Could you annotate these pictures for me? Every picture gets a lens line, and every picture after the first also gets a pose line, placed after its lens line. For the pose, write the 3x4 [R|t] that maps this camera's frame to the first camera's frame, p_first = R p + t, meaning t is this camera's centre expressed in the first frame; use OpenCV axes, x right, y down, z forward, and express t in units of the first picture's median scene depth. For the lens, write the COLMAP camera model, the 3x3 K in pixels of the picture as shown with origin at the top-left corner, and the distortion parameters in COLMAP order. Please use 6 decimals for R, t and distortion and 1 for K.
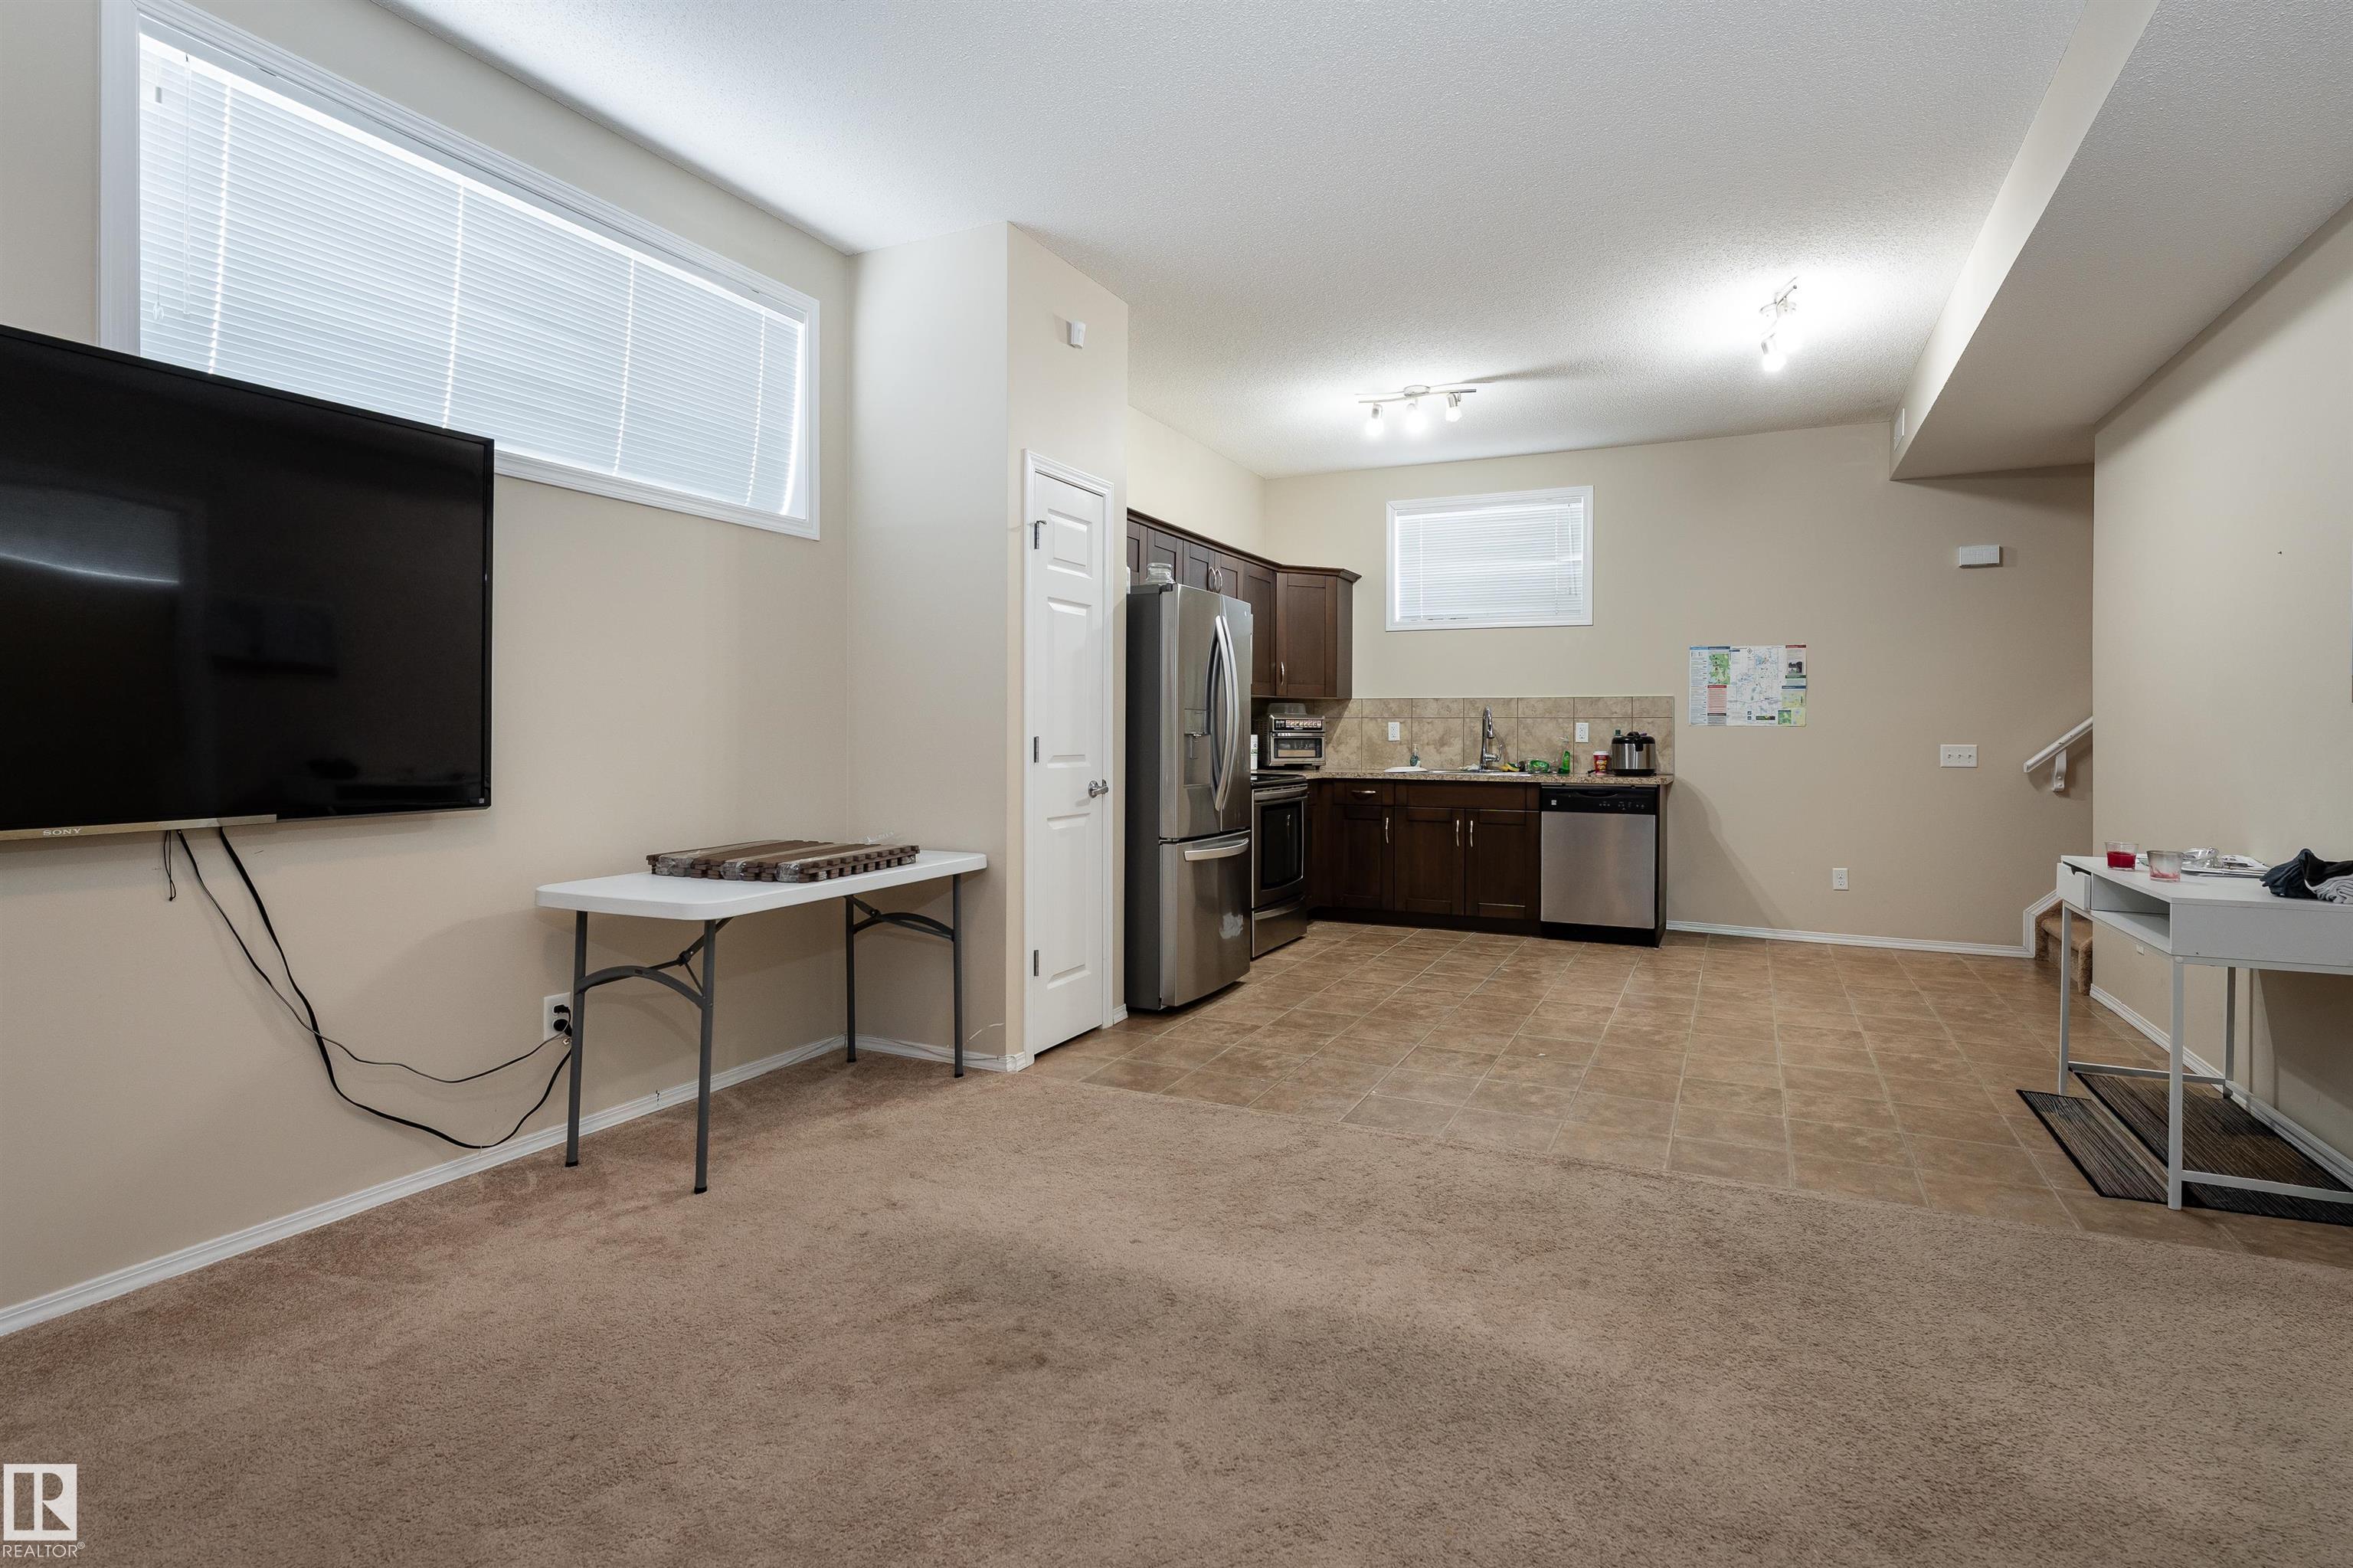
lens RADIAL K [[1127.0, 0, 1259.8], [0, 1127.0, 741.2], [0, 0, 1]] dist [-0.002525, -0.000188]
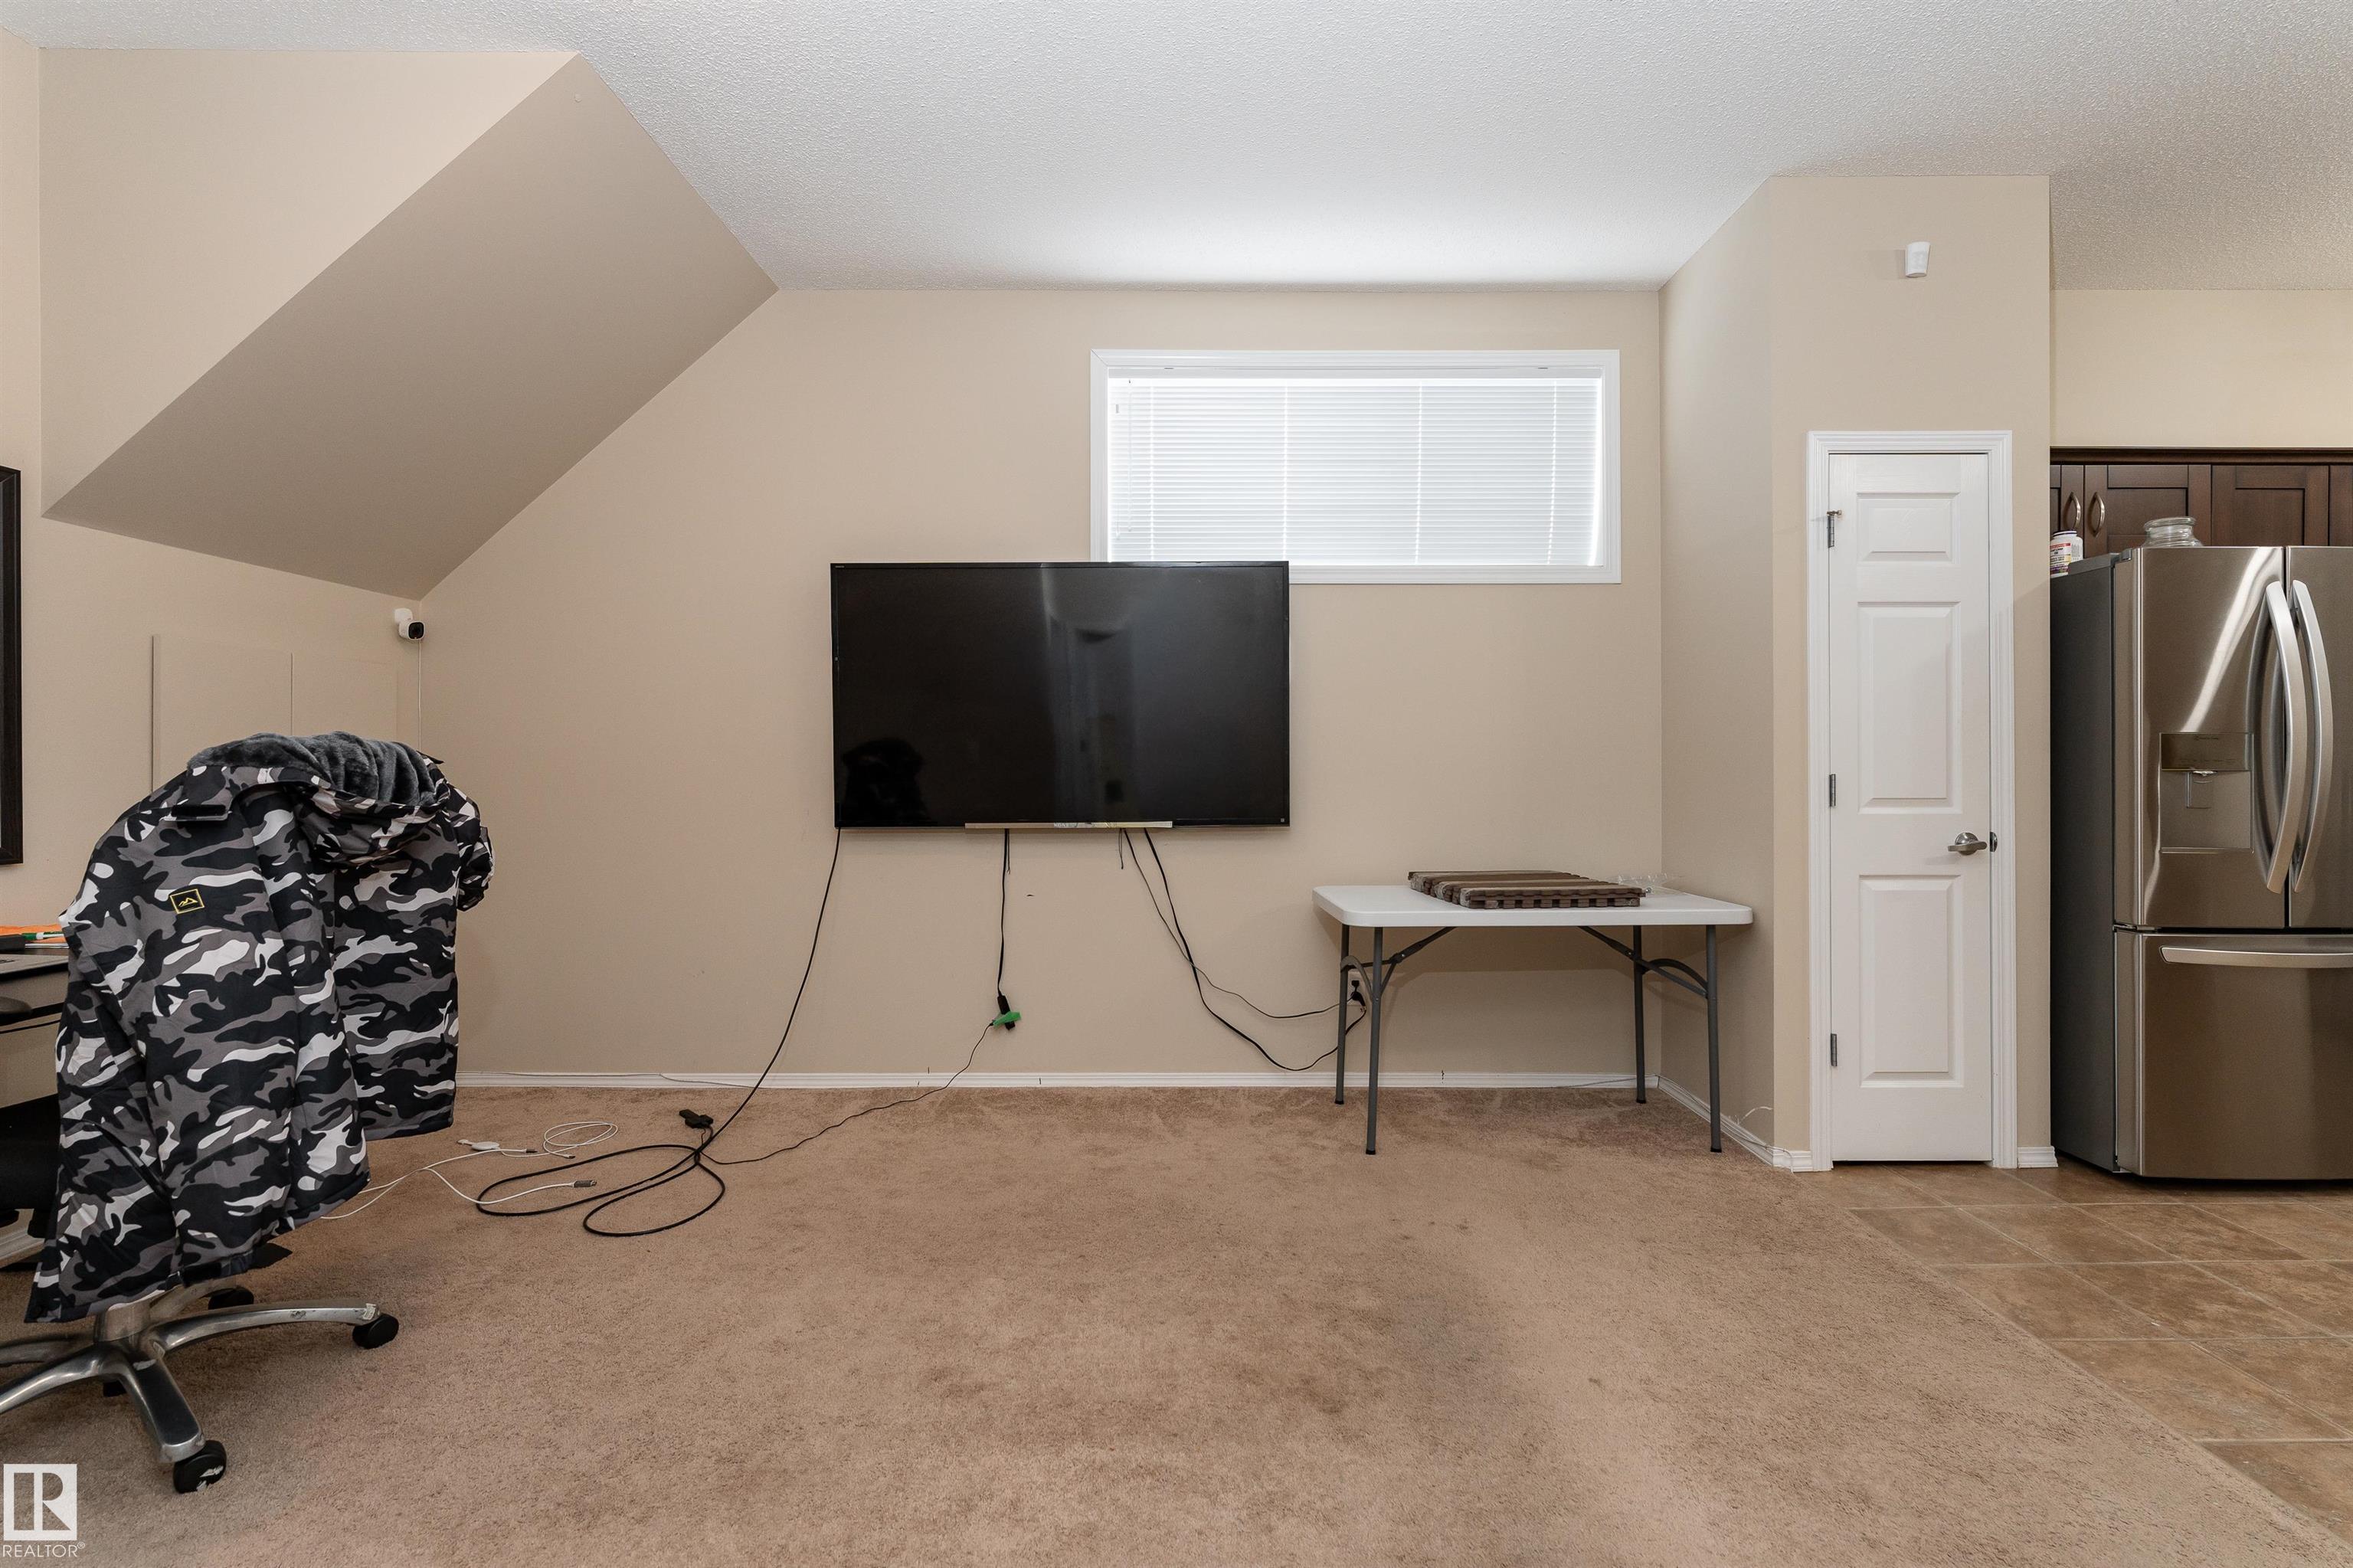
lens RADIAL K [[1006.9, 0, 1177.1], [0, 1006.9, 769.3], [0, 0, 1]] dist [-0.000391, 0.000448]
pose [[0.396943, -0.007357, -0.917814, 0.248596], [-0.003700, 0.999947, -0.009616, 0.001246], [0.917836, 0.007213, 0.396895, 0.232300]]
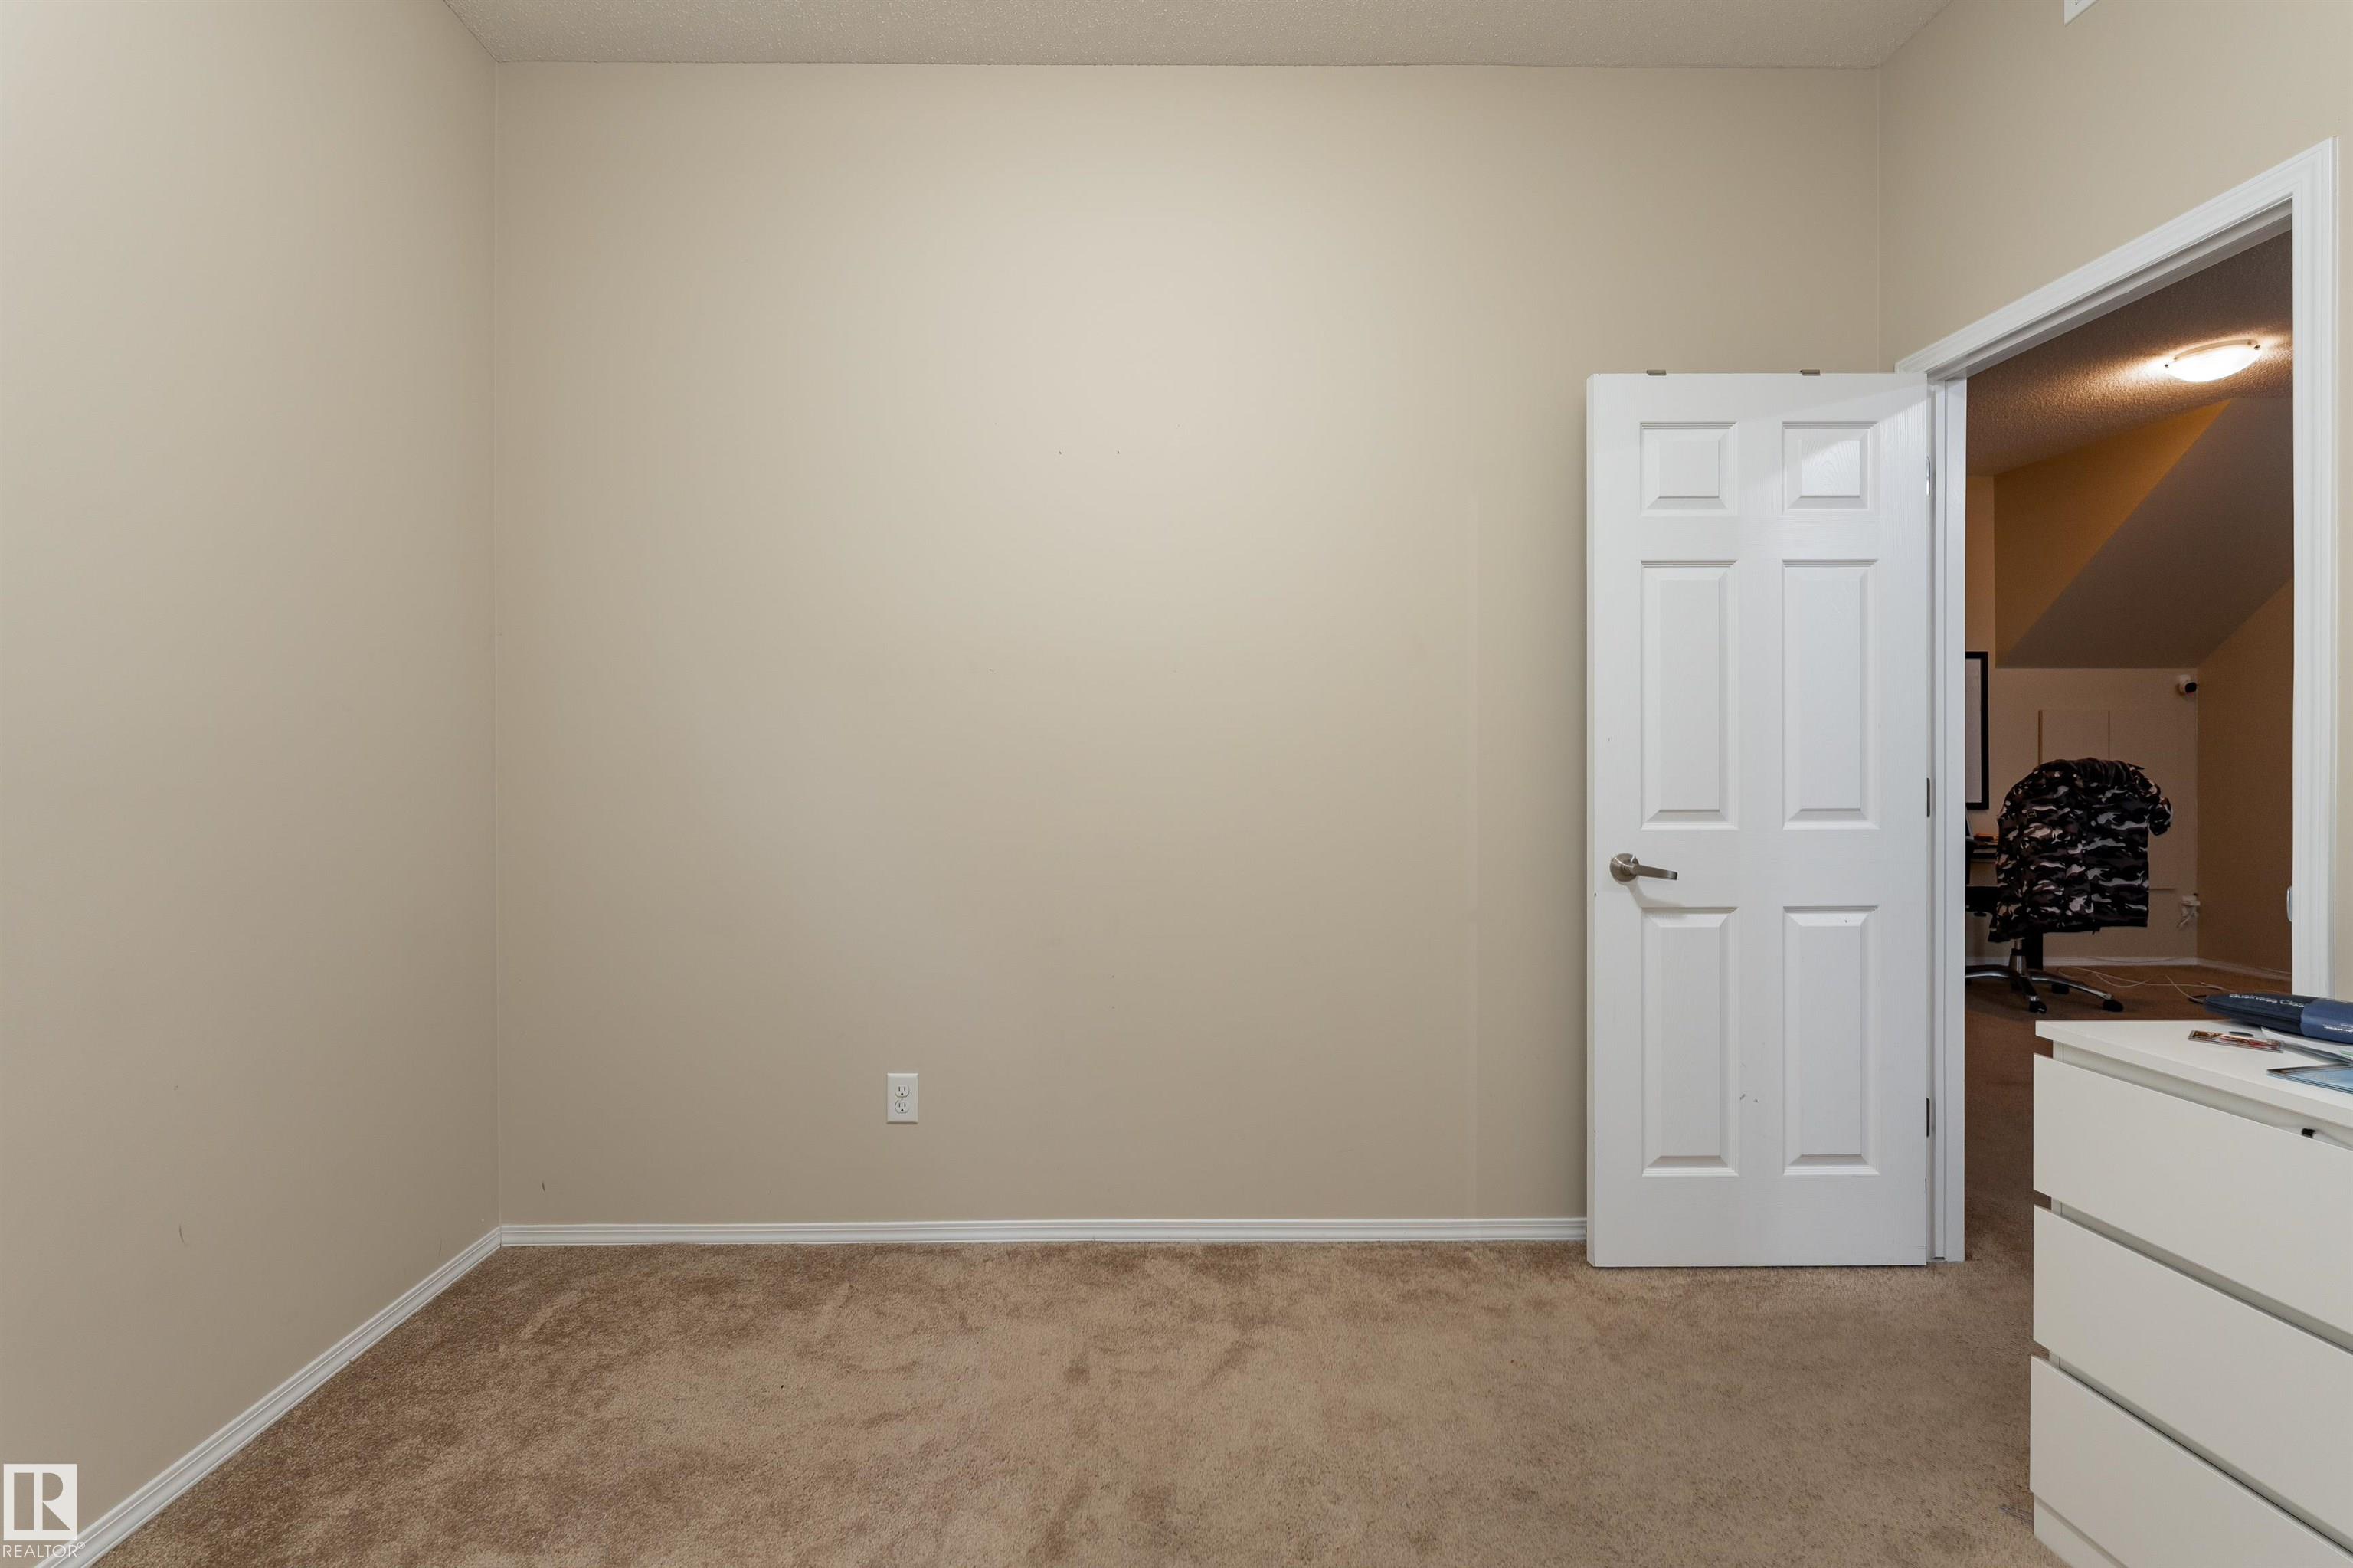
lens RADIAL K [[996.8, 0, 1163.6], [0, 996.8, 776.6], [0, 0, 1]] dist [-0.000478, -0.000132]
pose [[-0.910025, -0.001996, -0.414548, 1.078270], [-0.006272, 0.999940, 0.008954, 0.000213], [0.414505, 0.010748, -0.909983, 0.639829]]
